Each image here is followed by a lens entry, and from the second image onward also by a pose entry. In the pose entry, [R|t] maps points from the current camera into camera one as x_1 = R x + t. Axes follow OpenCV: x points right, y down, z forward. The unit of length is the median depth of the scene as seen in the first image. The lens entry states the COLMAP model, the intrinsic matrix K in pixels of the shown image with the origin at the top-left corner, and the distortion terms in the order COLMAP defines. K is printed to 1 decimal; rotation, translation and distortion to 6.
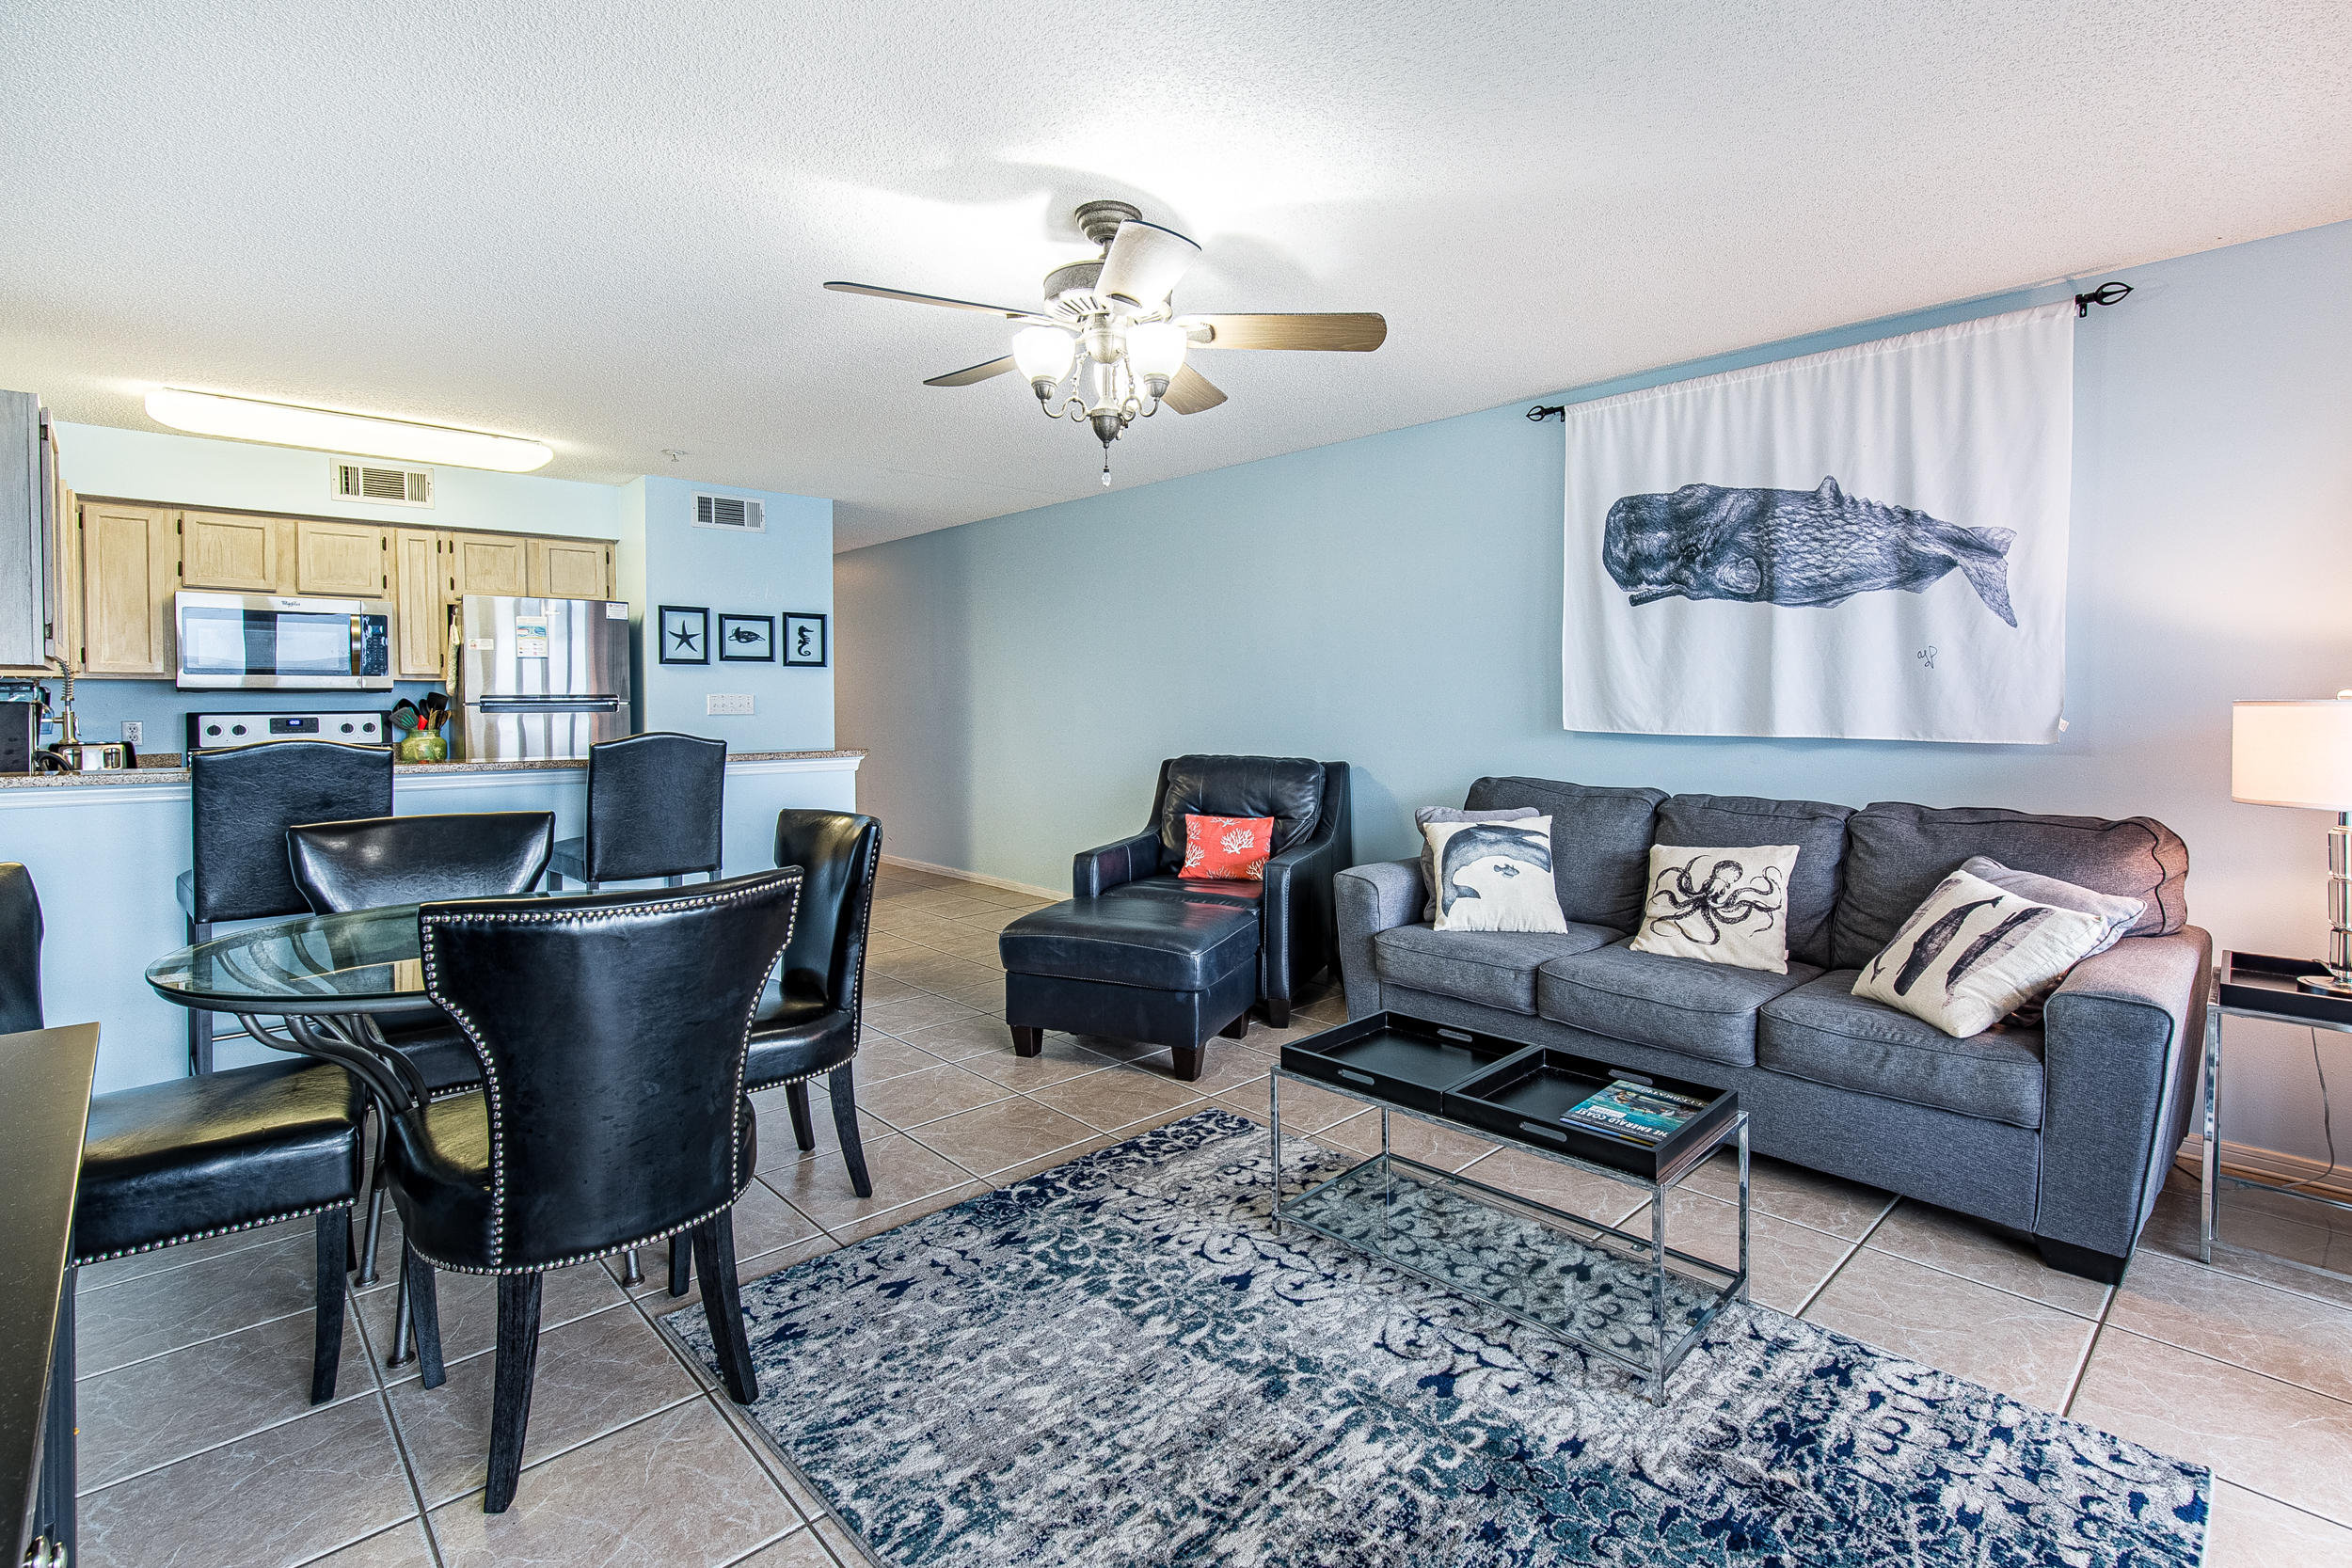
lens RADIAL K [[1084.5, 0, 1173.5], [0, 1084.5, 727.9], [0, 0, 1]] dist [0.001171, -0.000268]
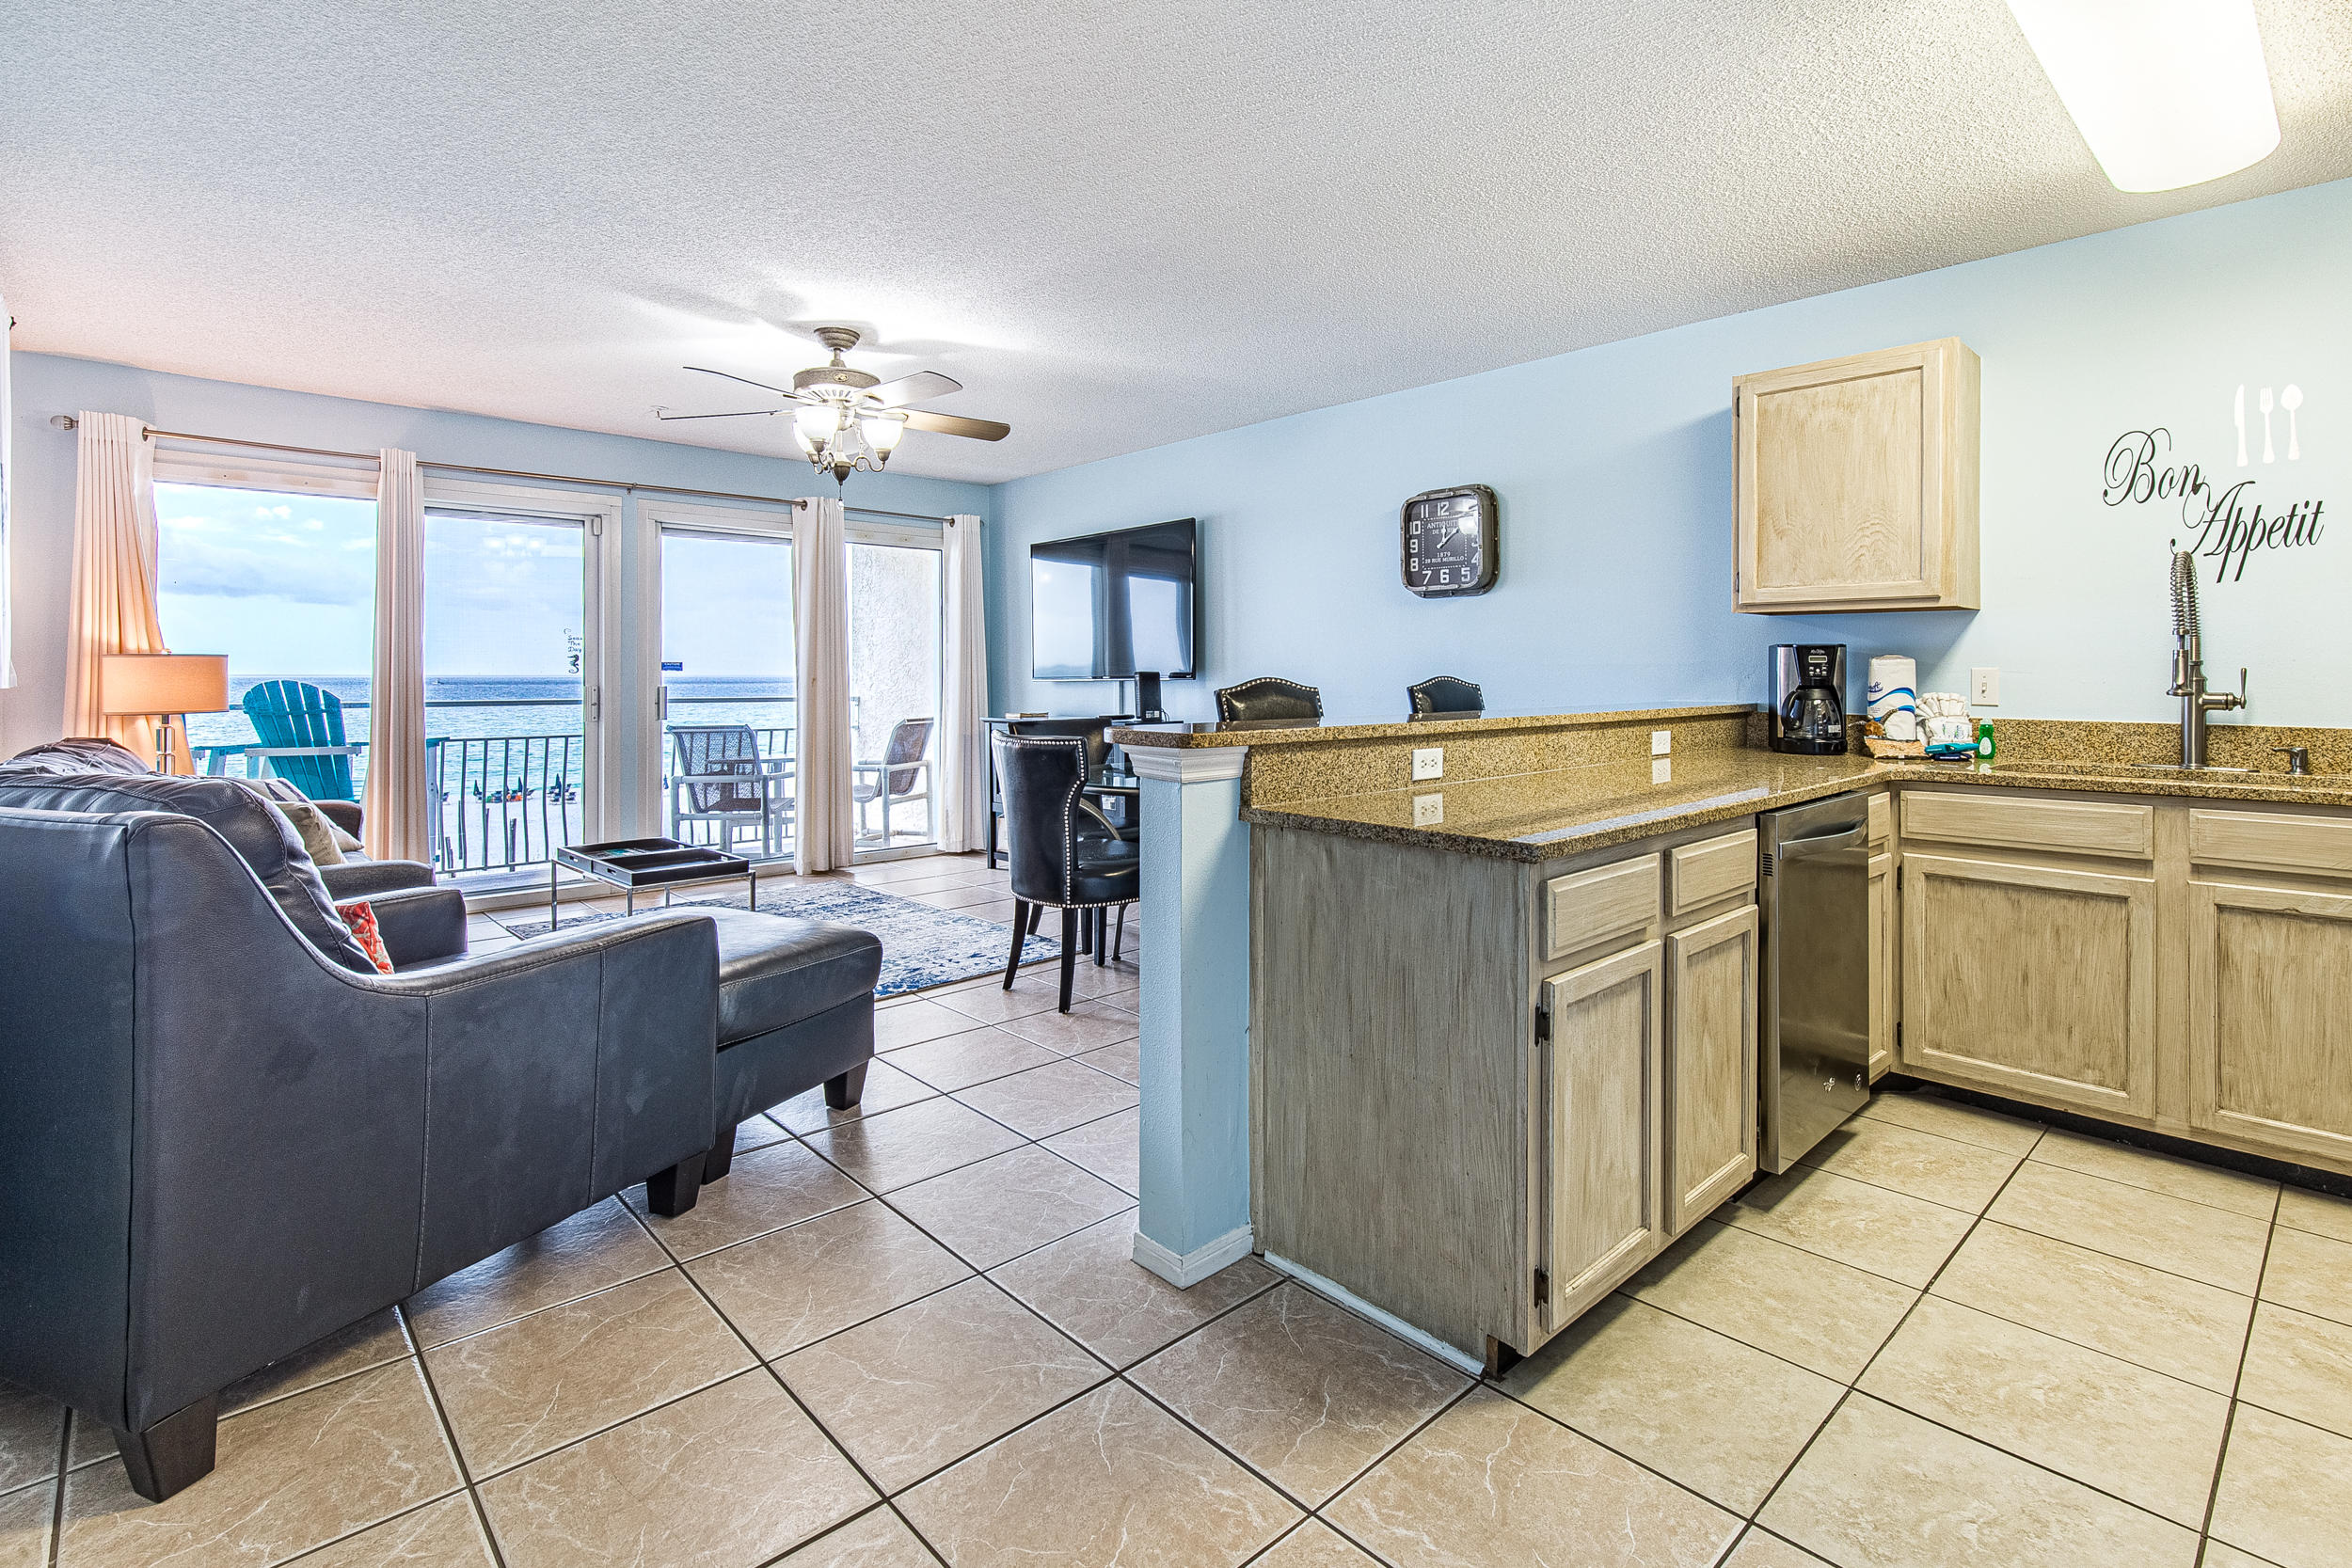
lens RADIAL K [[1097.5, 0, 1180.3], [0, 1097.5, 683.9], [0, 0, 1]] dist [0.001641, -0.000565]
pose [[-0.999993, 0.003611, 0.000691, -0.409442], [0.003633, 0.999373, 0.035220, -0.022757], [-0.000564, 0.035222, -0.999379, 1.923091]]
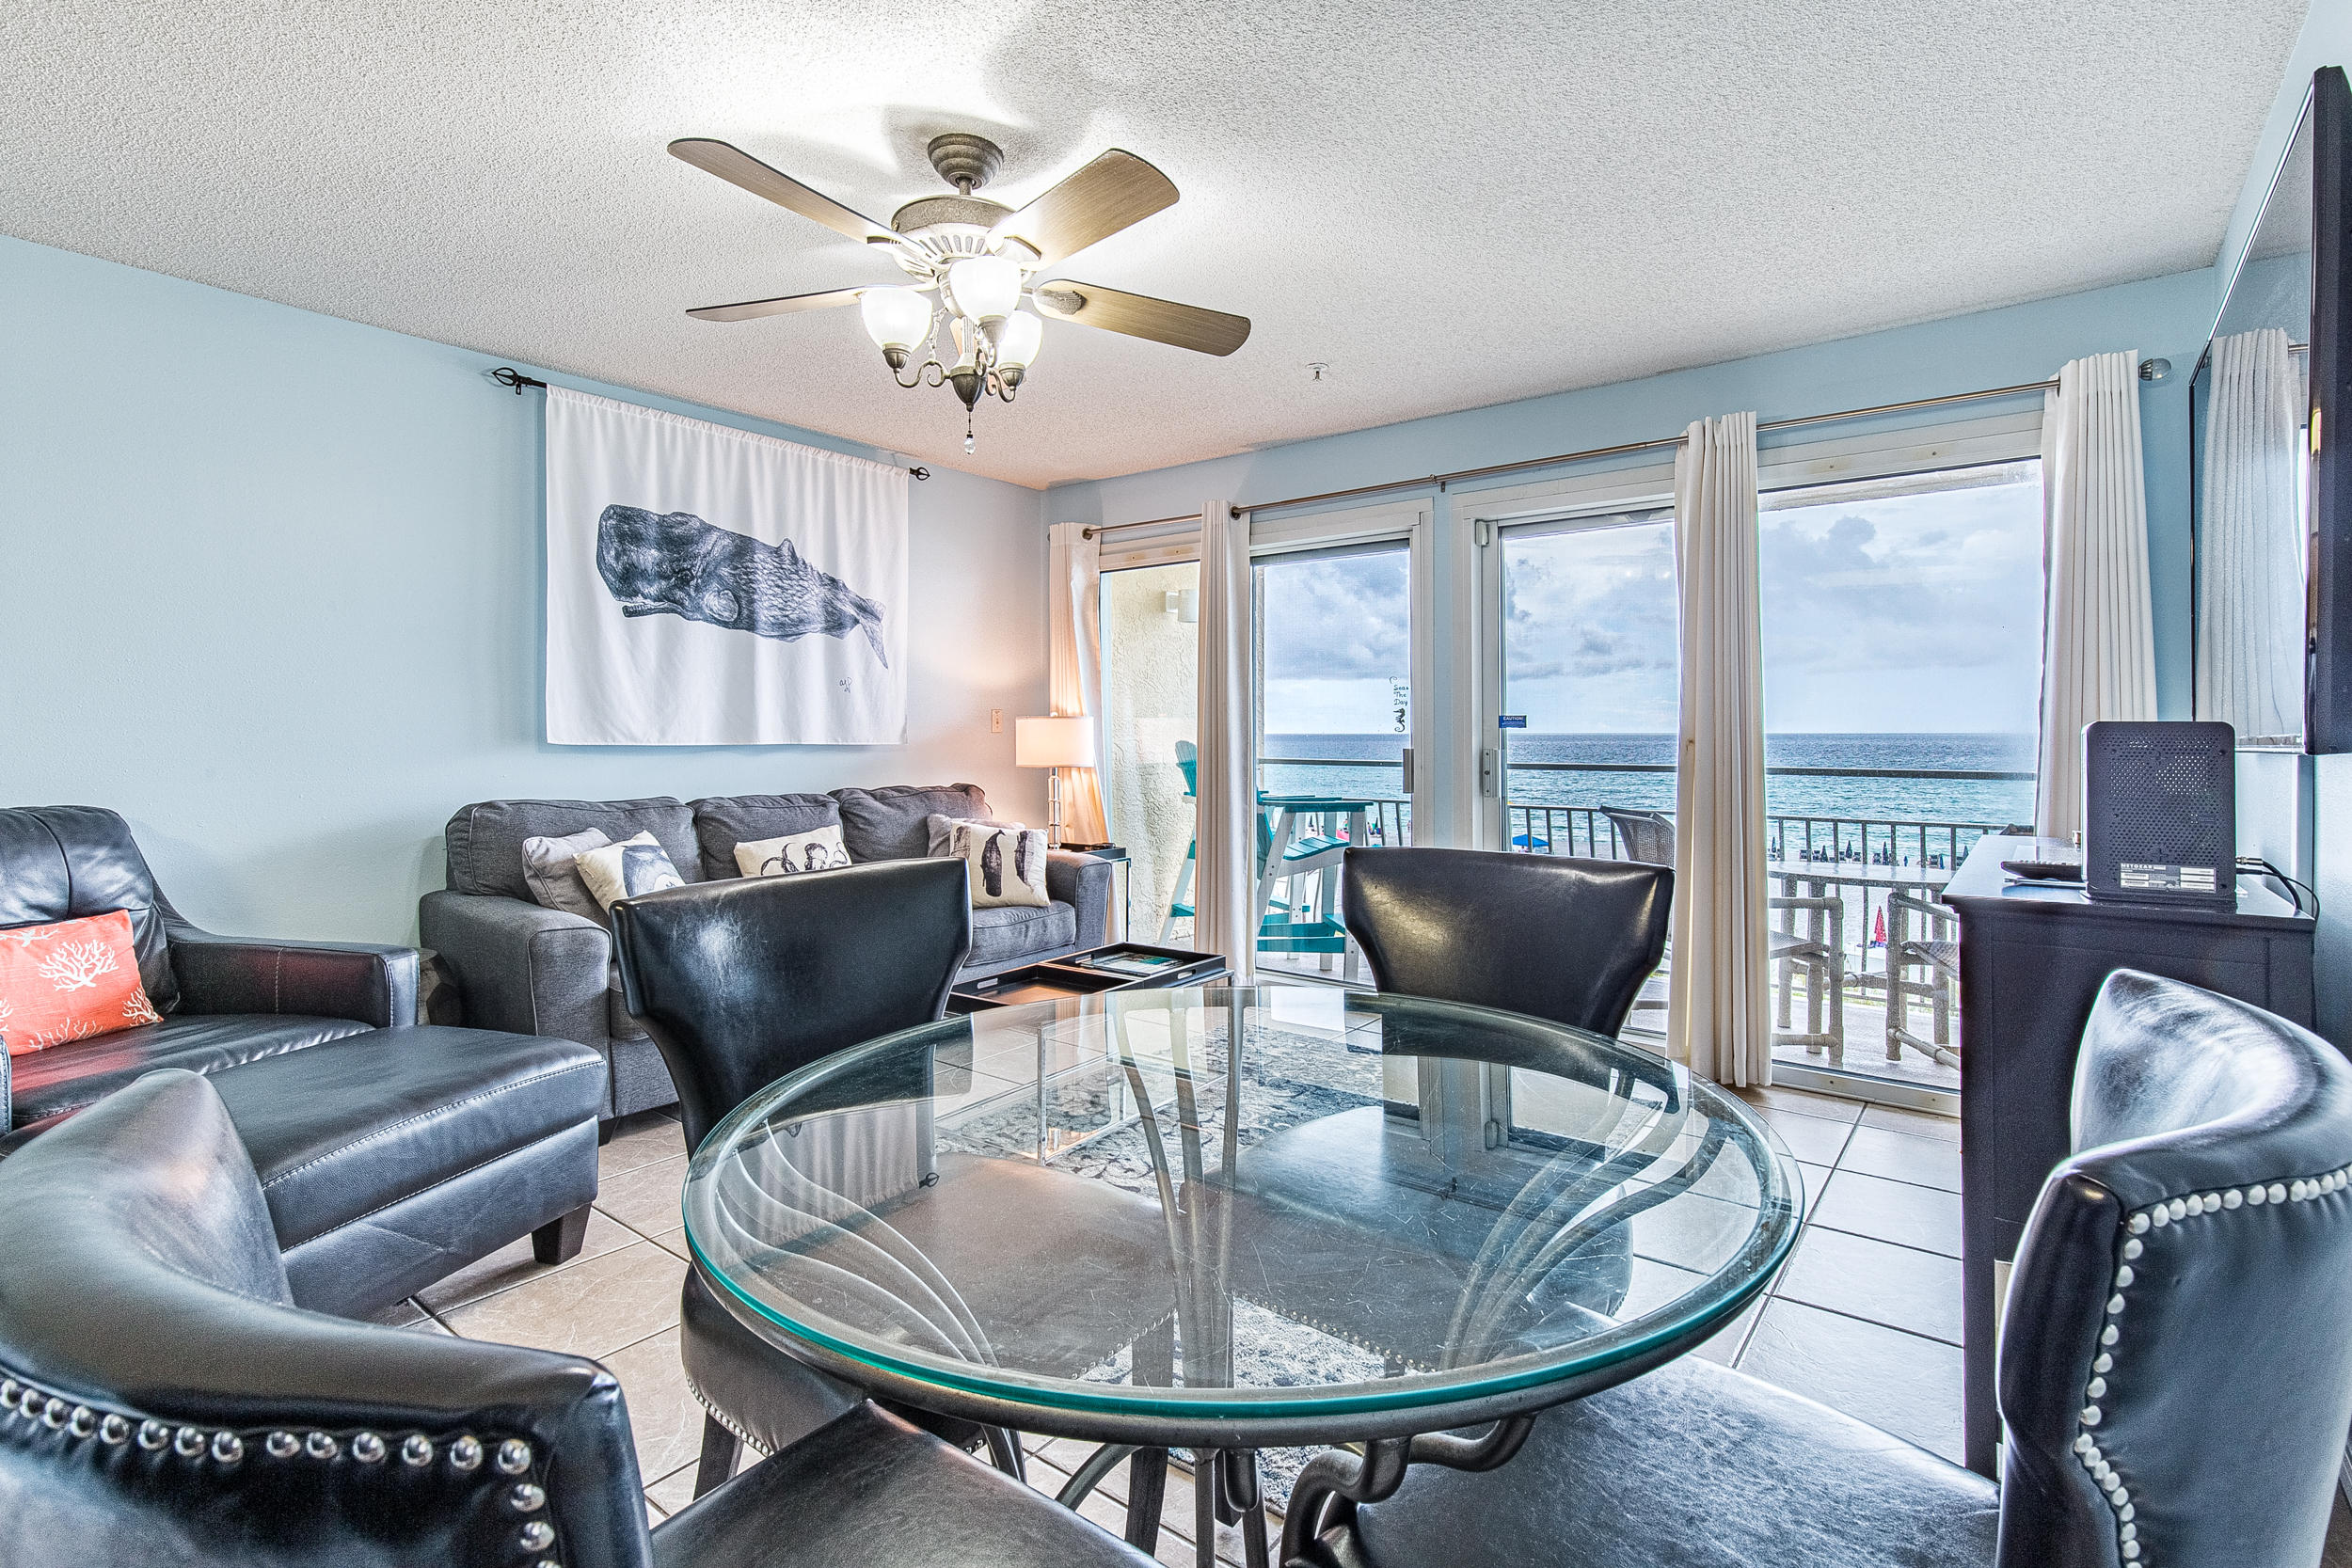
lens RADIAL K [[1089.7, 0, 1227.9], [0, 1089.7, 741.4], [0, 0, 1]] dist [0.021408, 0.000032]
pose [[-0.178150, -0.002474, 0.984000, -0.744772], [0.029201, 0.999543, 0.007799, 0.011129], [-0.983570, 0.030123, -0.177997, 0.717485]]
